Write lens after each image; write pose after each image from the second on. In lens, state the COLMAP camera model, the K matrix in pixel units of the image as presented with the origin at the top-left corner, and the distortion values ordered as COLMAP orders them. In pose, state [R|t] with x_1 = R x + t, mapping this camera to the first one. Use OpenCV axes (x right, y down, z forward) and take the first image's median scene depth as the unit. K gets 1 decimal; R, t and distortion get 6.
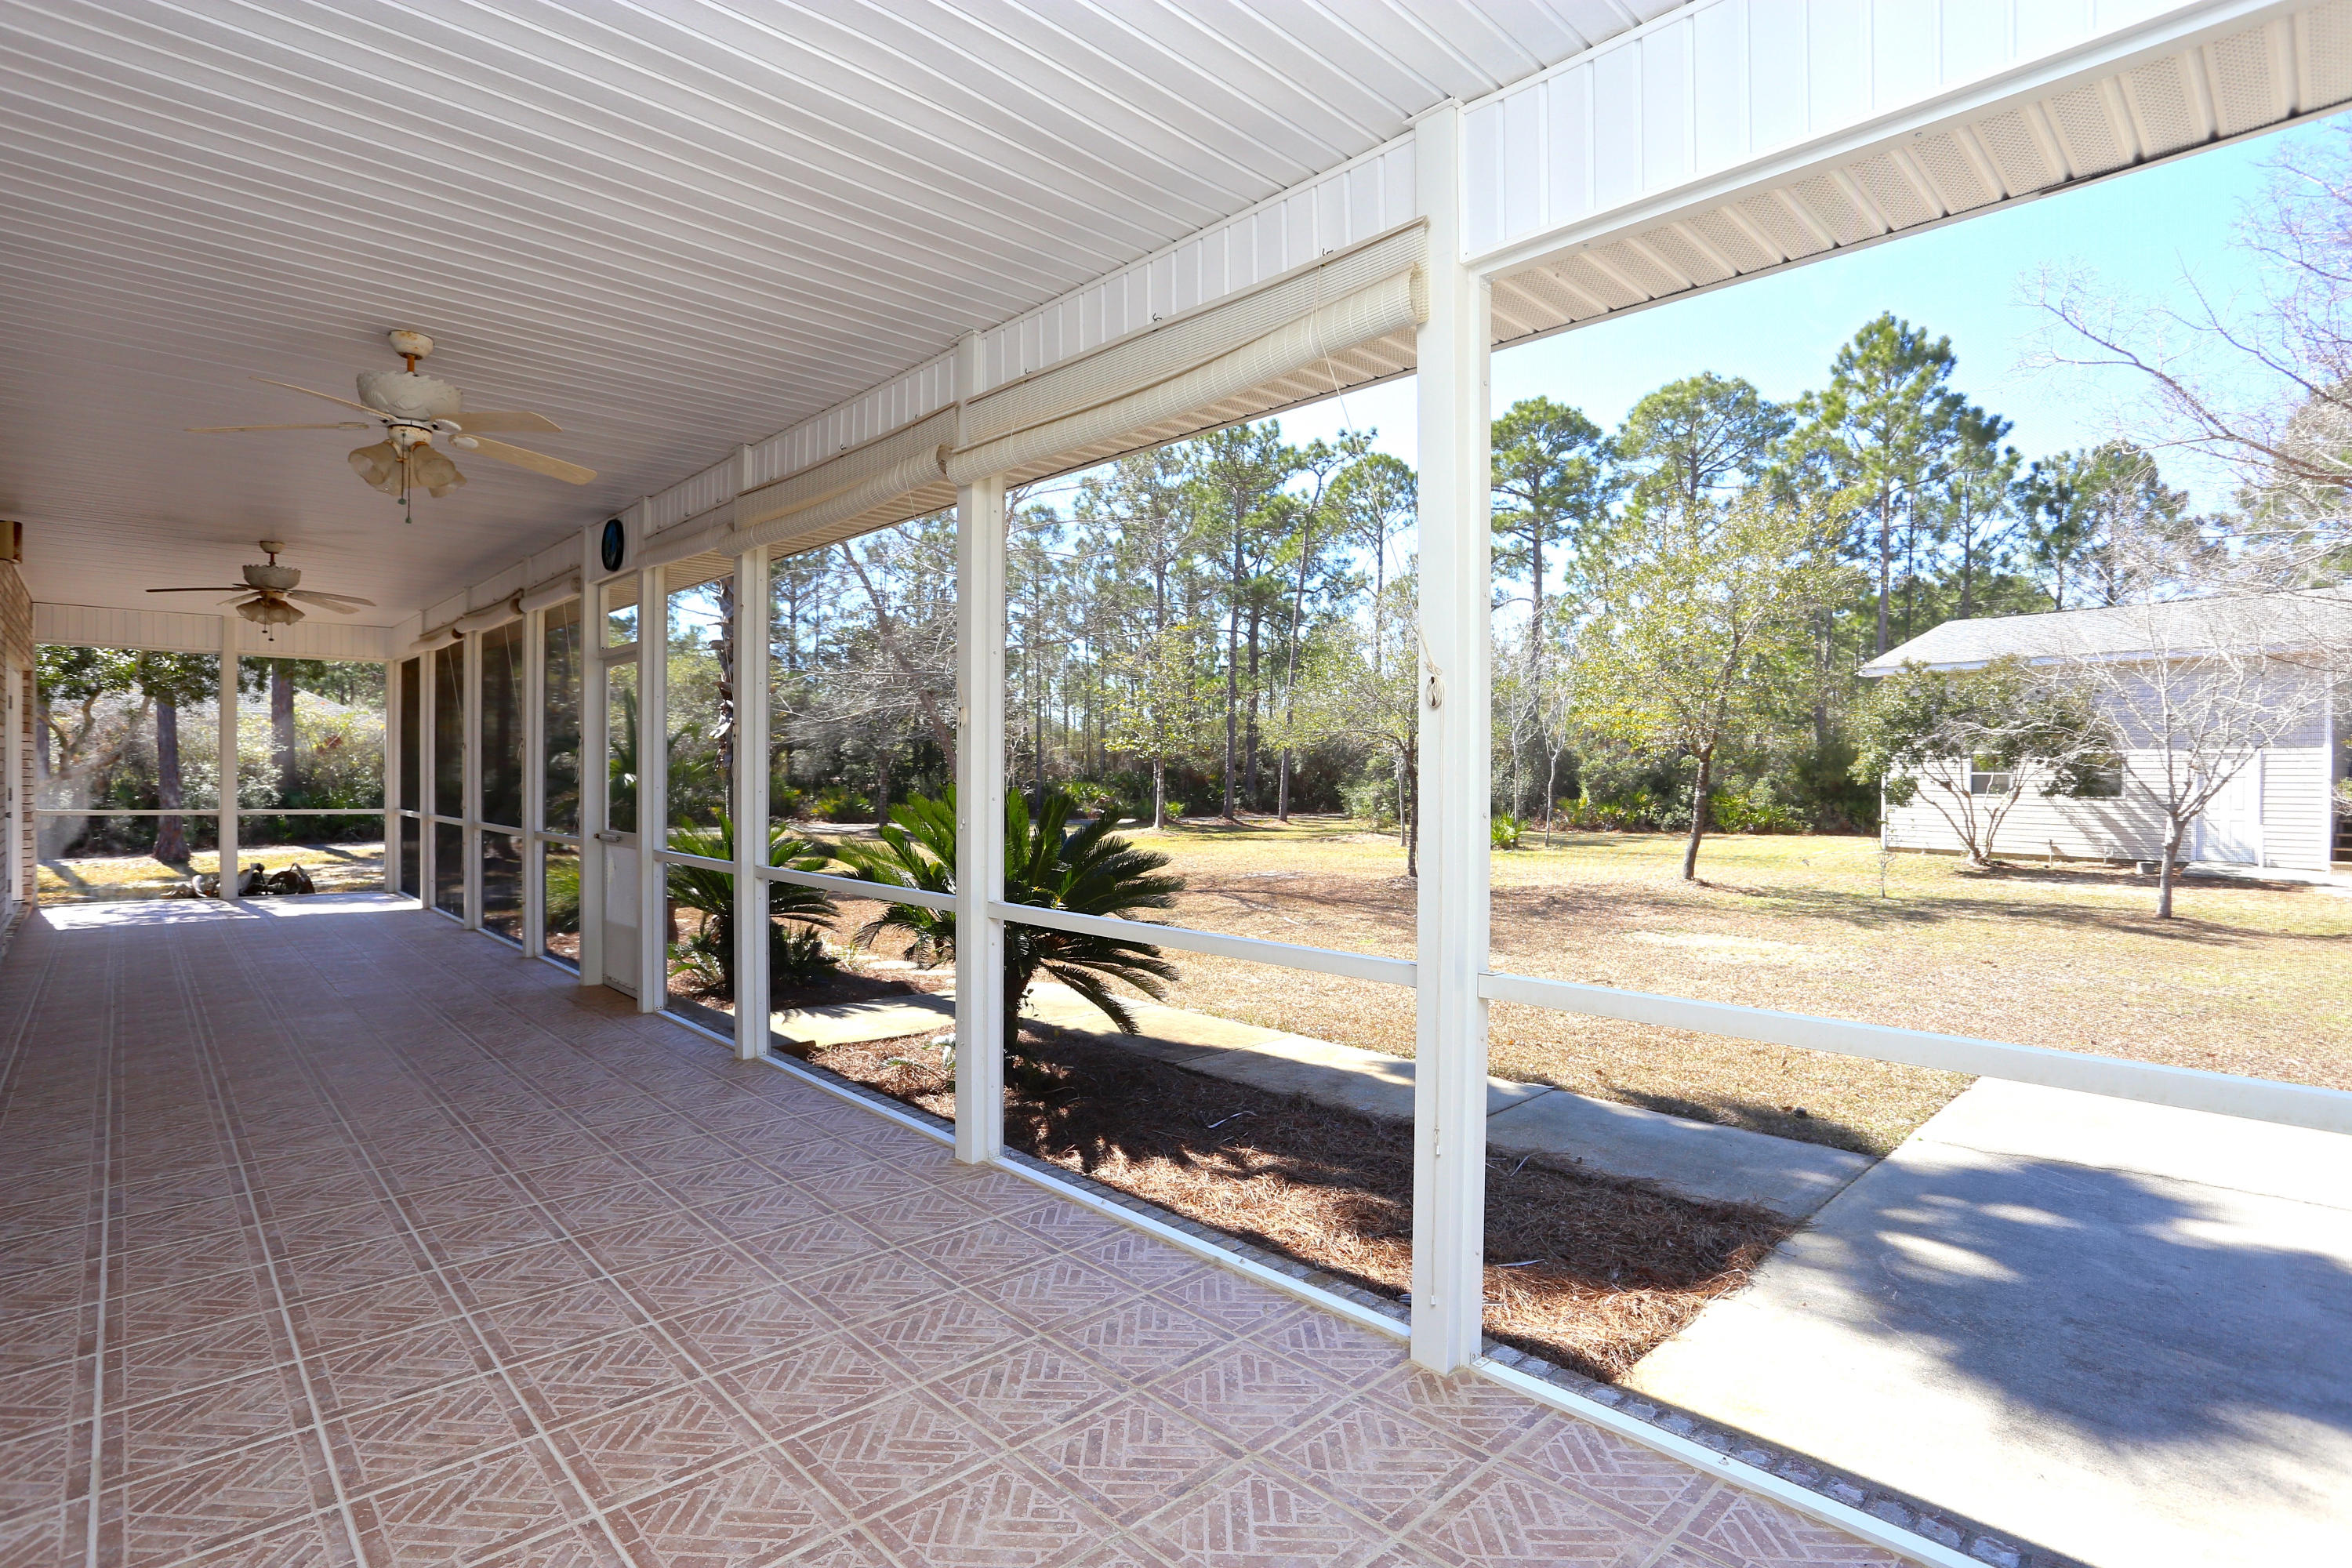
lens RADIAL K [[1147.3, 0, 1174.6], [0, 1147.3, 784.4], [0, 0, 1]] dist [-0.059742, 0.017864]
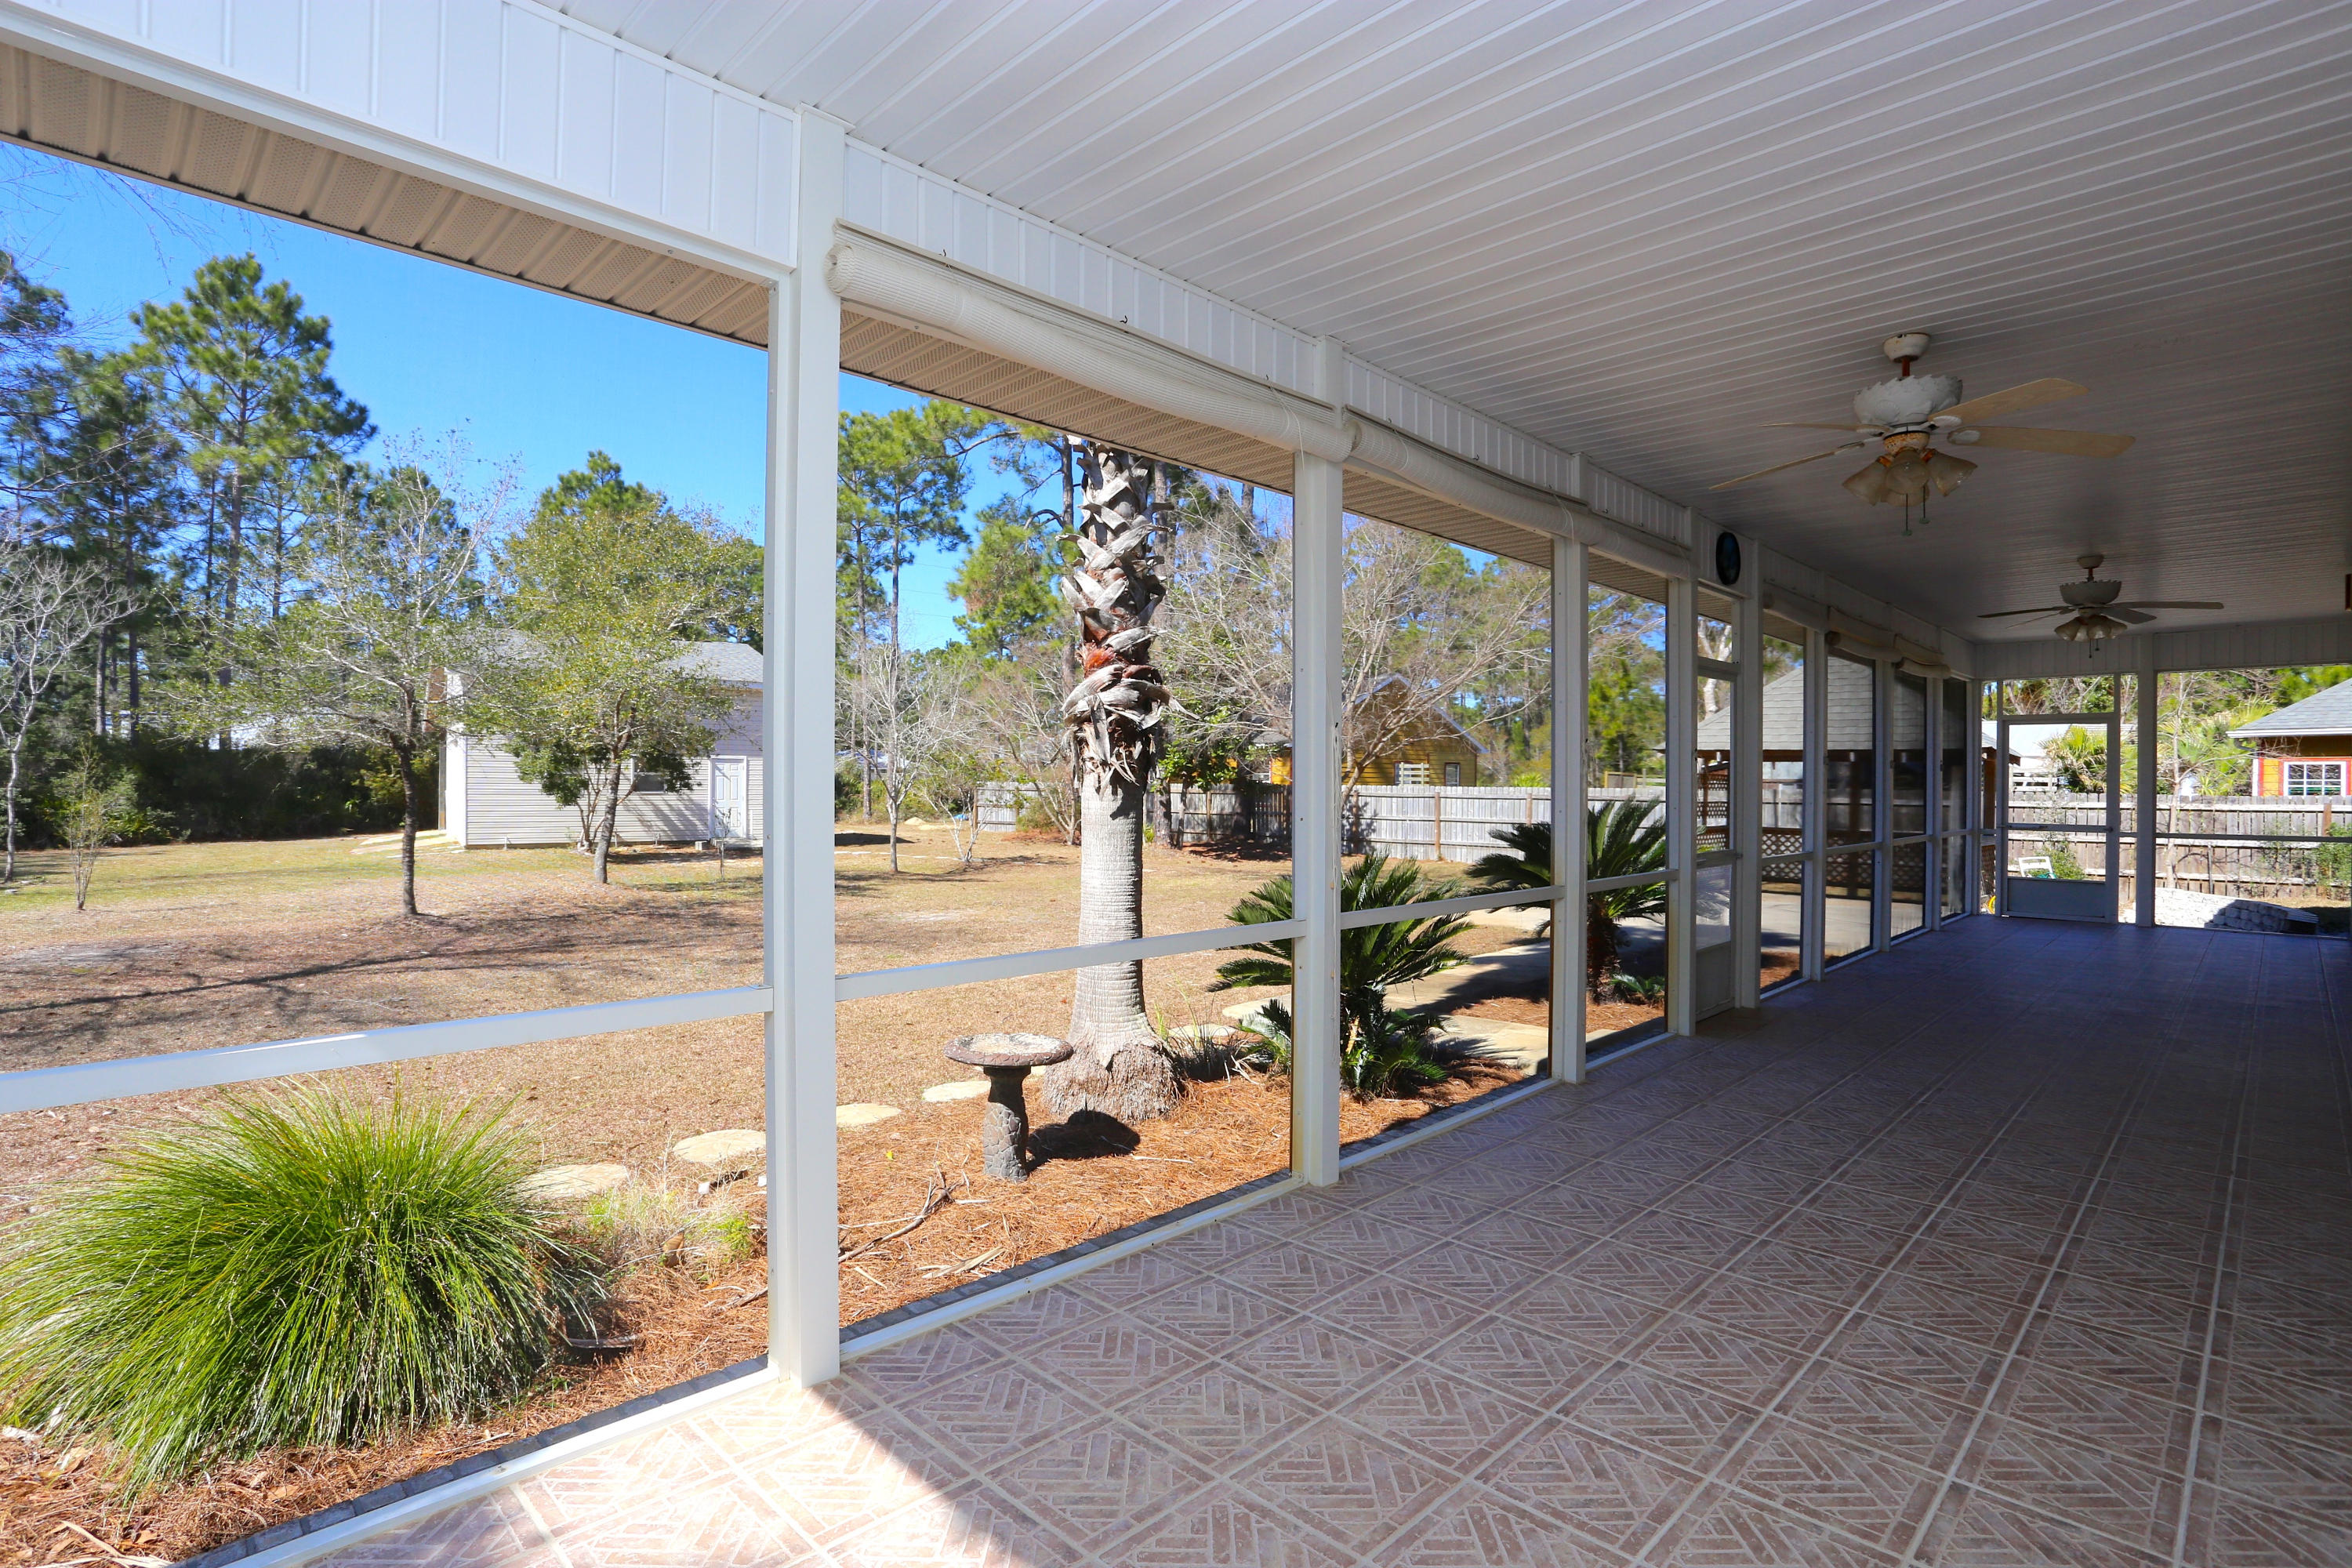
lens RADIAL K [[1147.3, 0, 1174.9], [0, 1147.3, 782.8], [0, 0, 1]] dist [-0.059742, 0.017864]
pose [[-0.015600, -0.009601, 0.999832, -0.444210], [0.004915, 0.999941, 0.009679, -0.008232], [-0.999866, 0.005065, -0.015552, 0.445686]]
